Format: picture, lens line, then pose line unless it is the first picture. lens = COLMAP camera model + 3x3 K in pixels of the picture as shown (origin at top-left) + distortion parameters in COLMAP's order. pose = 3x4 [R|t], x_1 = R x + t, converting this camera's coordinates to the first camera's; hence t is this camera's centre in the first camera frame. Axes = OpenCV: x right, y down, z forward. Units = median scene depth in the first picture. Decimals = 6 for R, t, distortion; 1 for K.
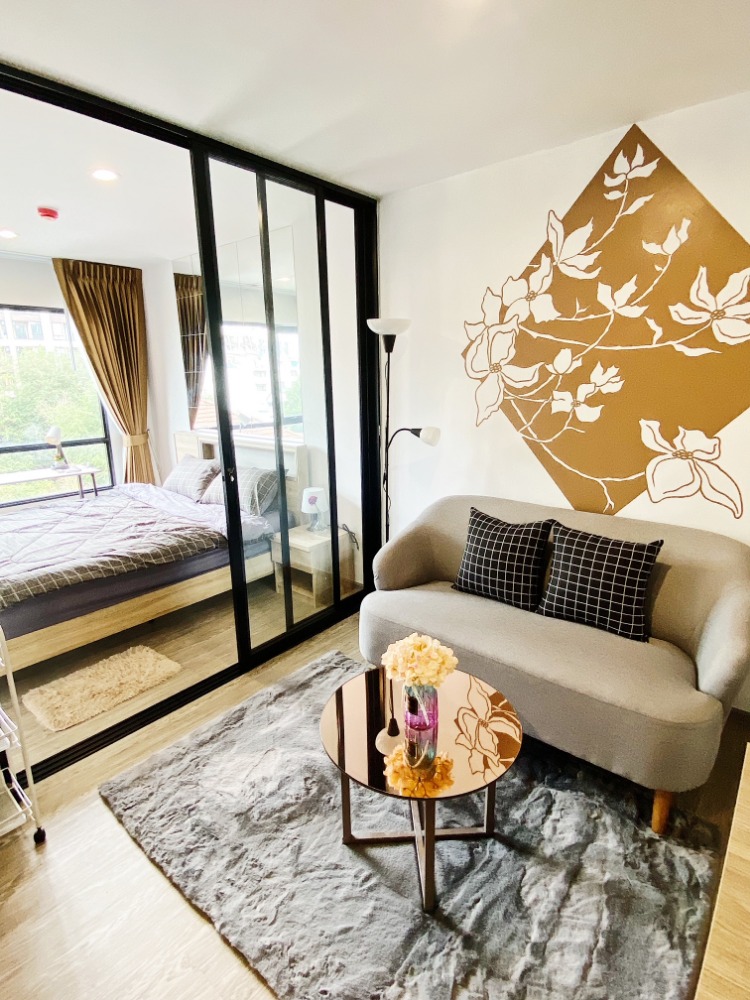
lens RADIAL K [[498.0, 0, 369.3], [0, 498.0, 498.0], [0, 0, 1]] dist [-0.003744, -0.017231]
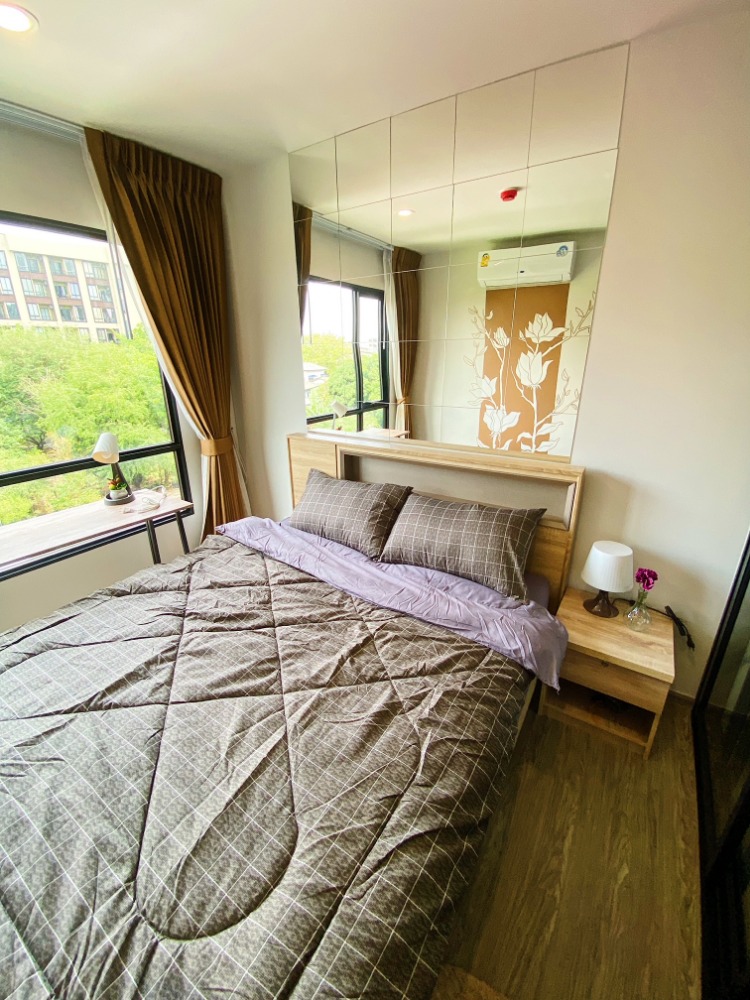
lens RADIAL K [[407.3, 0, 372.9], [0, 407.3, 496.7], [0, 0, 1]] dist [0.000012, -0.010611]
pose [[0.993183, -0.031133, 0.112332, -0.215426], [0.020733, 0.995489, 0.092586, -0.061635], [-0.114708, -0.089626, 0.989348, 0.271808]]
